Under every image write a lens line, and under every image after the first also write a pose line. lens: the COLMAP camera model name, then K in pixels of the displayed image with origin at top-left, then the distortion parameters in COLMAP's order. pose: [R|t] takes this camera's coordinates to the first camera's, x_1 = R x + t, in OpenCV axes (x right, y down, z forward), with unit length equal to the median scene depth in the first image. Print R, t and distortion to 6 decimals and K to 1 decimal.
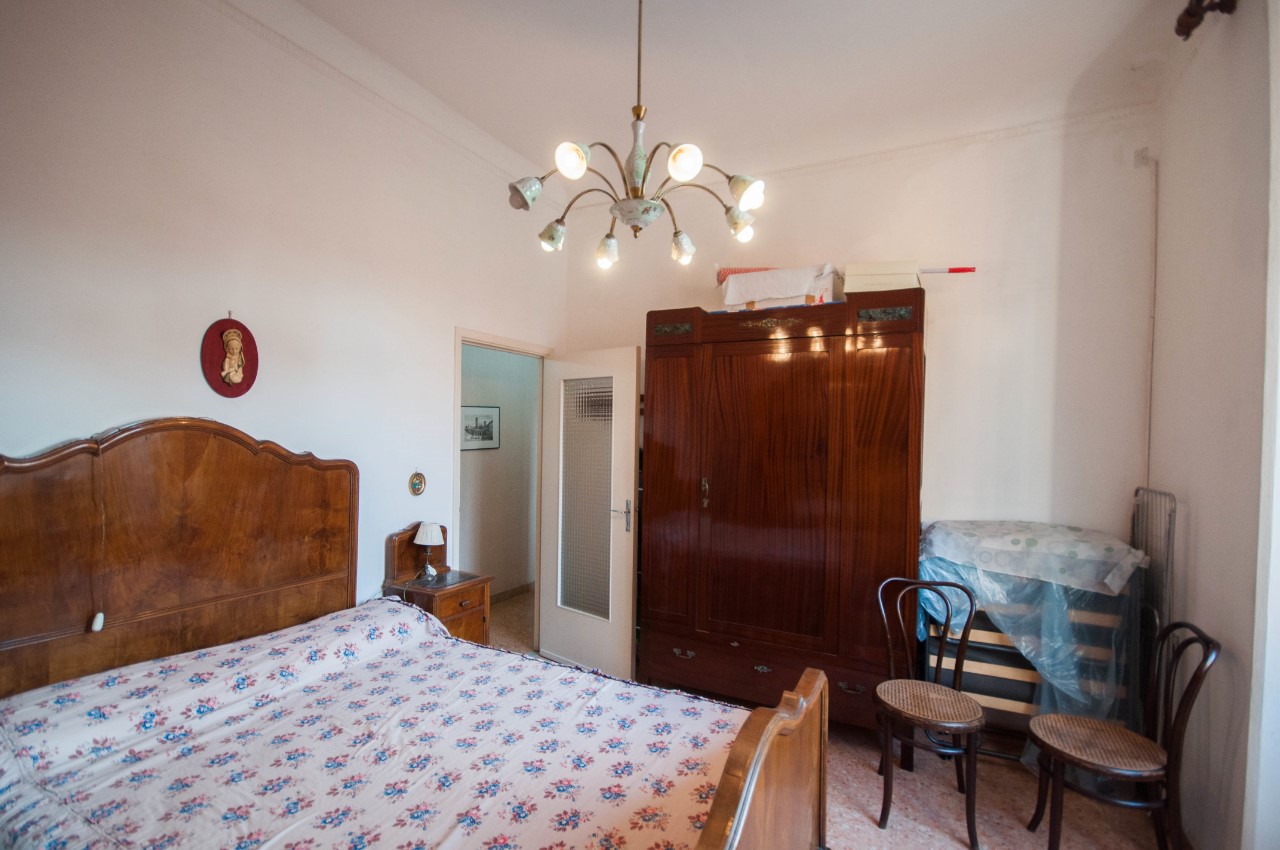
lens RADIAL K [[622.3, 0, 621.0], [0, 622.3, 442.3], [0, 0, 1]] dist [0.002848, -0.000961]
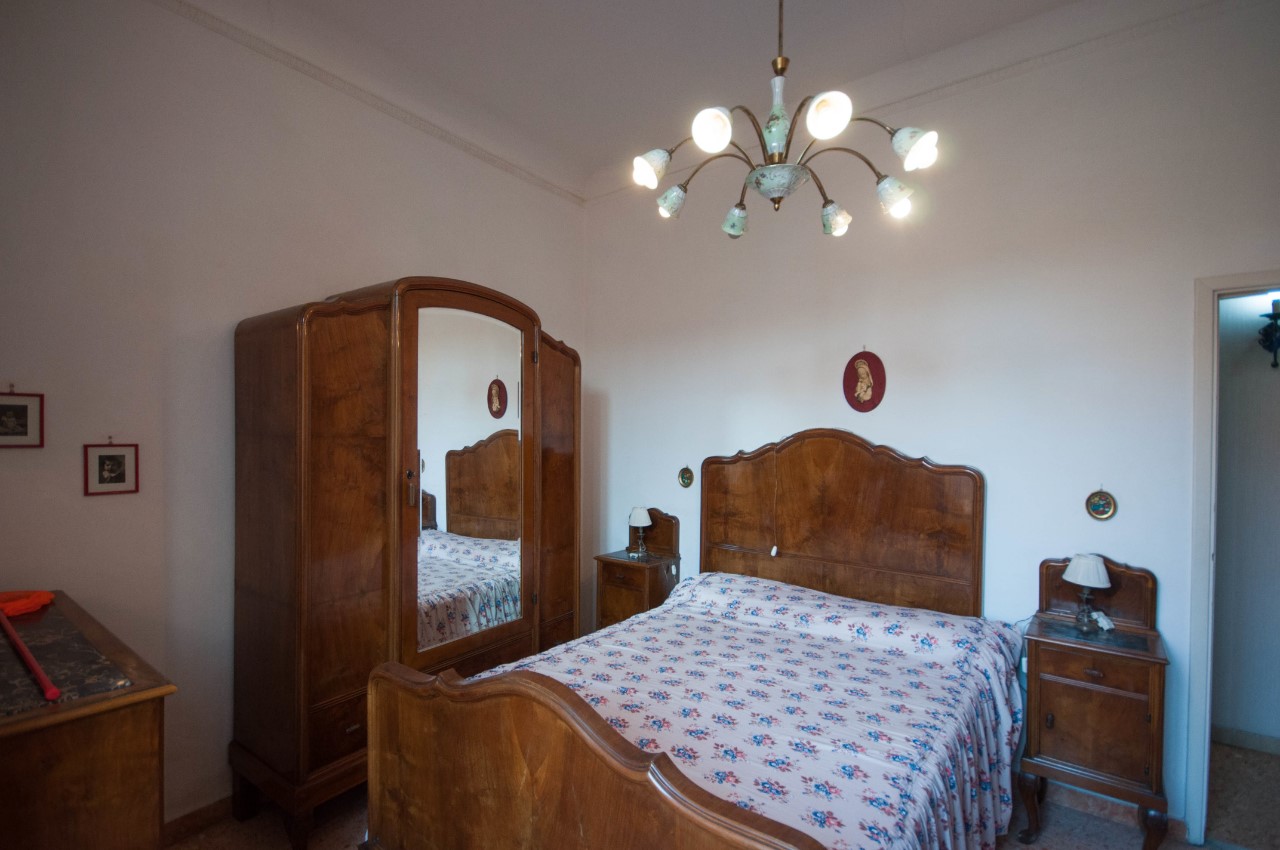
lens RADIAL K [[622.3, 0, 621.0], [0, 622.3, 442.3], [0, 0, 1]] dist [0.002848, -0.000961]
pose [[-0.209741, -0.005393, -0.977742, 0.791201], [-0.024438, 0.999701, -0.000271, 0.004073], [0.977452, 0.023837, -0.209810, 0.827820]]
